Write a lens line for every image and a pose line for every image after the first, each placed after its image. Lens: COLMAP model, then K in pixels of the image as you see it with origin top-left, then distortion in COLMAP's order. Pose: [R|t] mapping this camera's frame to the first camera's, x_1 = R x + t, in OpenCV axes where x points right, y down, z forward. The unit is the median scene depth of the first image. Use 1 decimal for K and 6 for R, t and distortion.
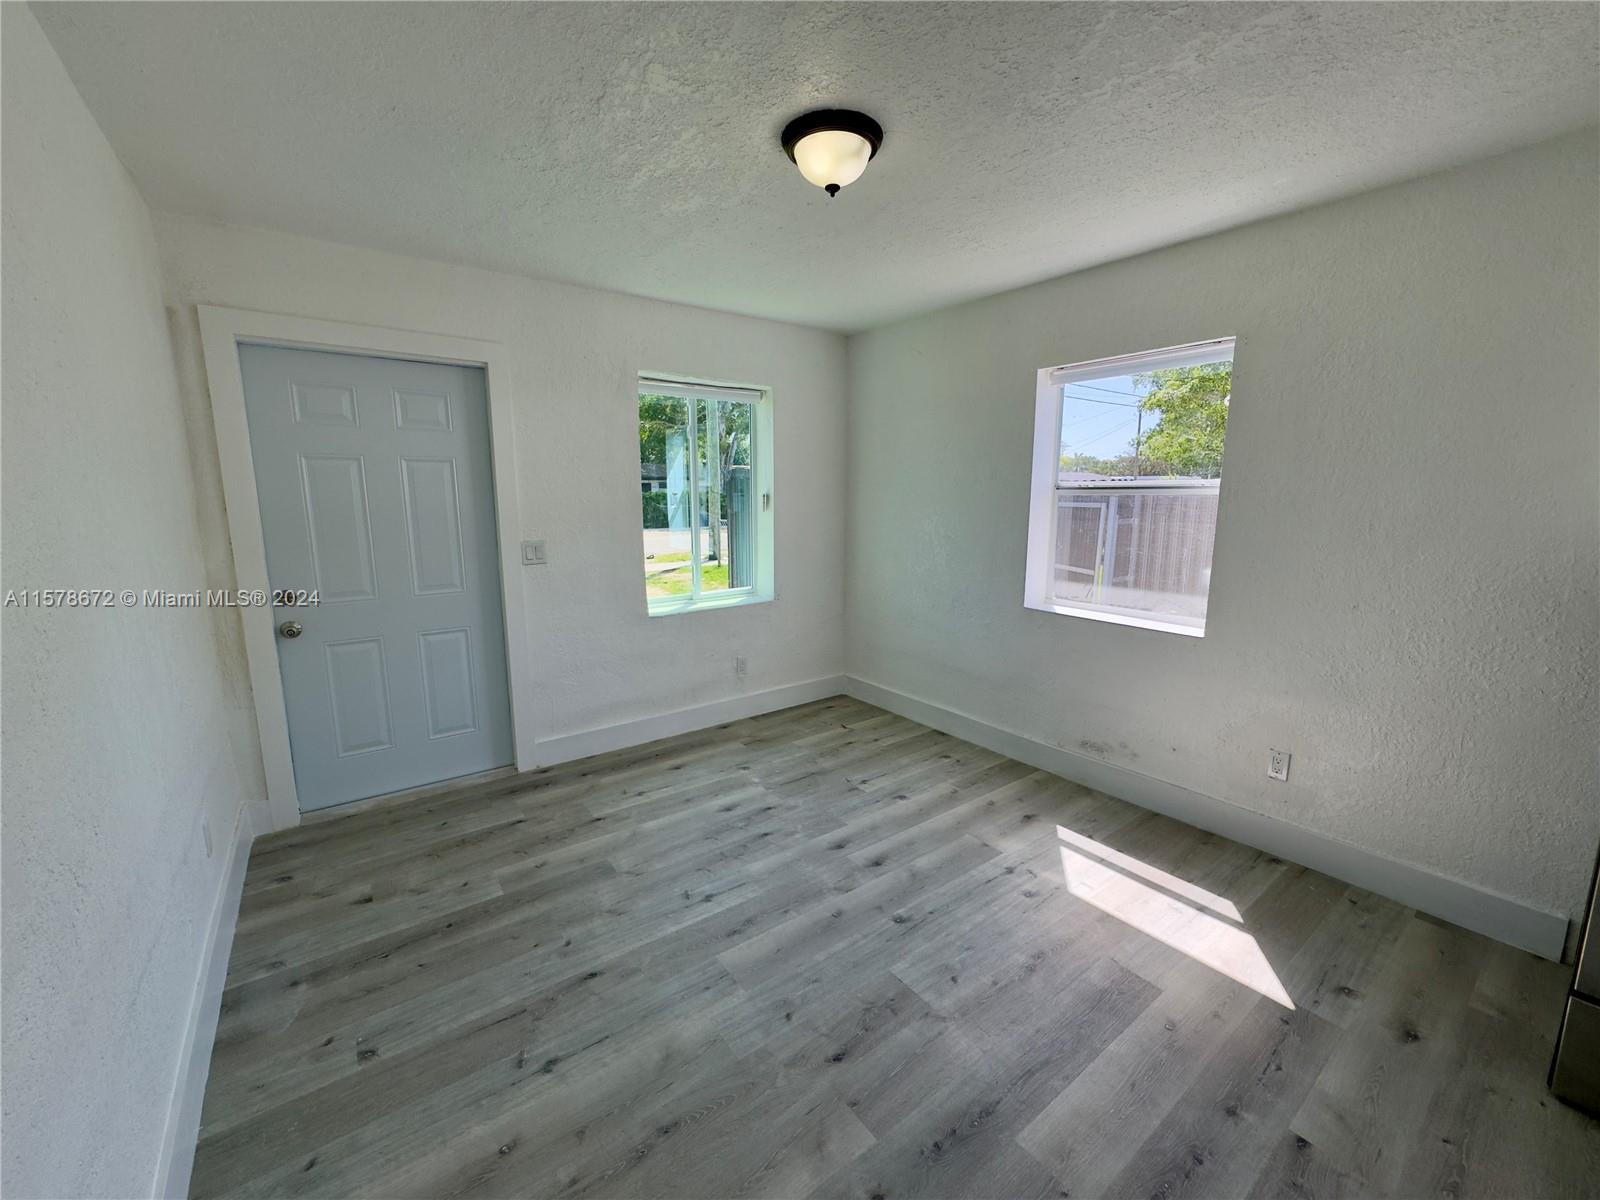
lens RADIAL K [[633.3, 0, 793.6], [0, 633.3, 598.3], [0, 0, 1]] dist [-0.001986, -0.000173]
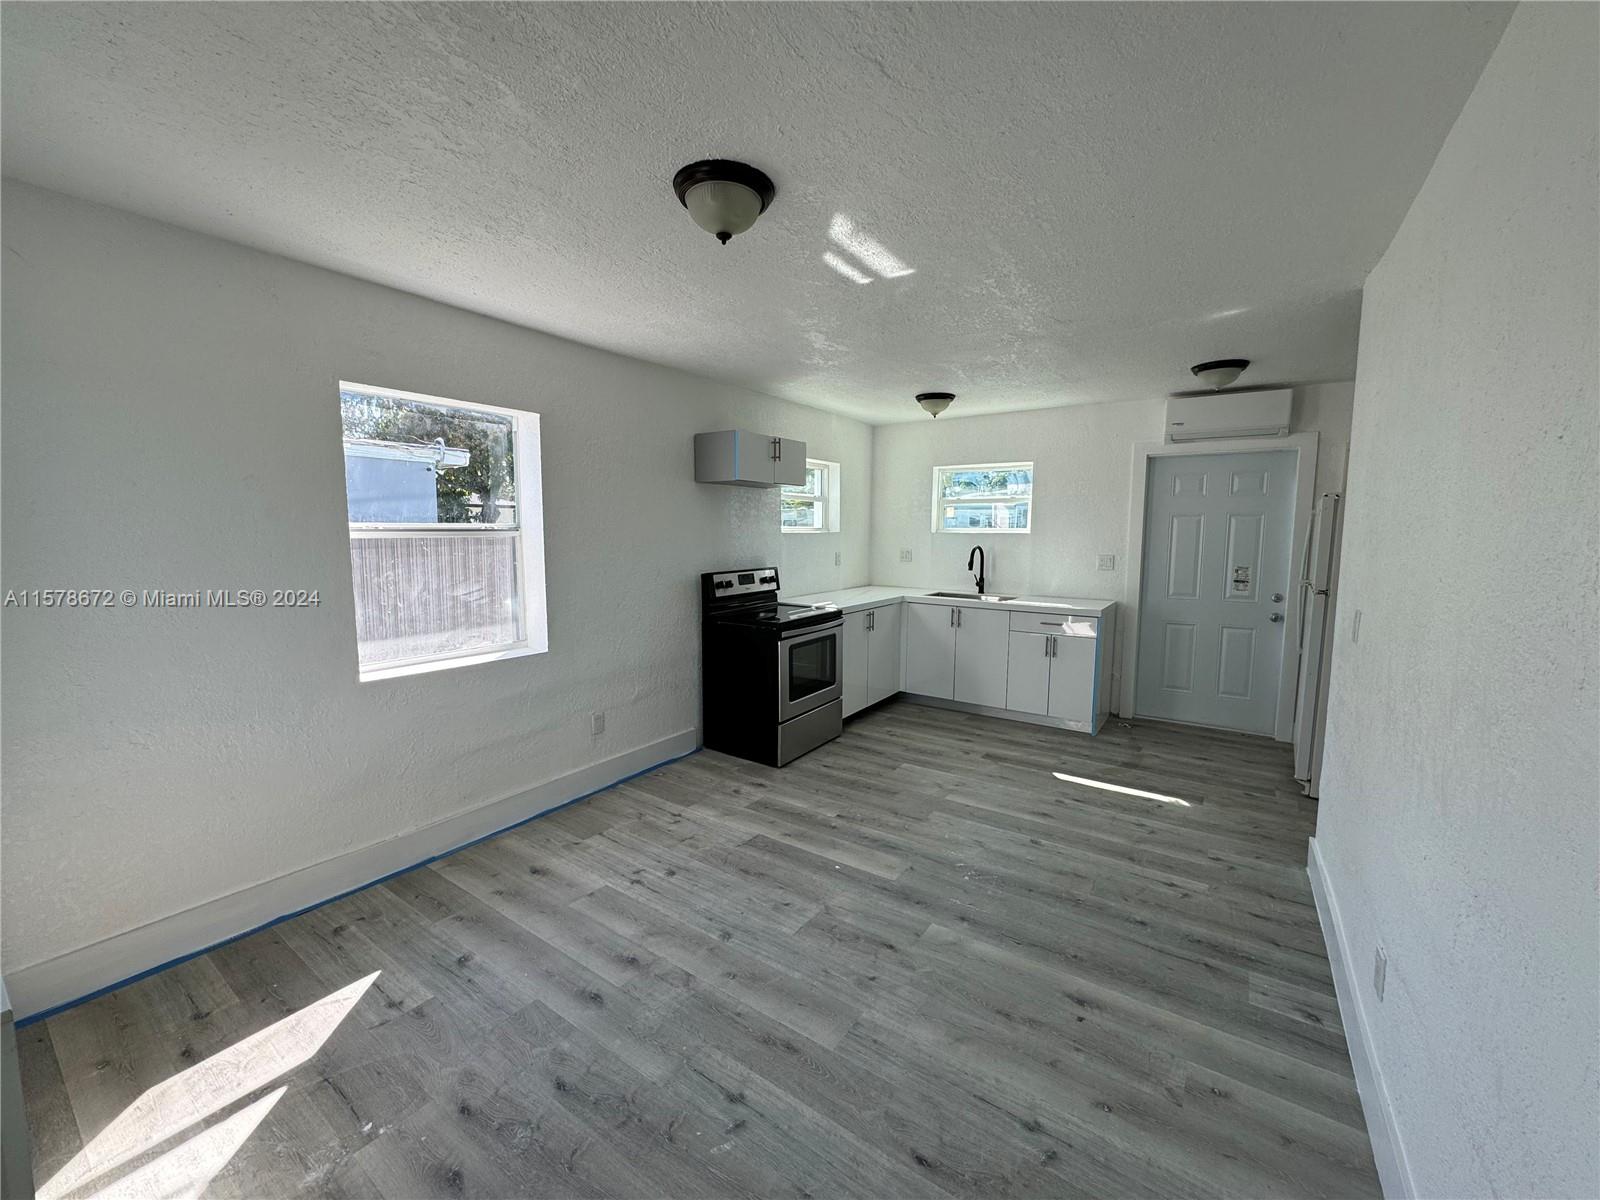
lens RADIAL K [[633.3, 0, 797.2], [0, 633.3, 588.7], [0, 0, 1]] dist [-0.001986, -0.000173]
pose [[-0.312855, -0.085812, 0.945916, -0.934792], [0.154206, 0.978108, 0.139734, -0.222731], [-0.937199, 0.189582, -0.292774, 1.221923]]
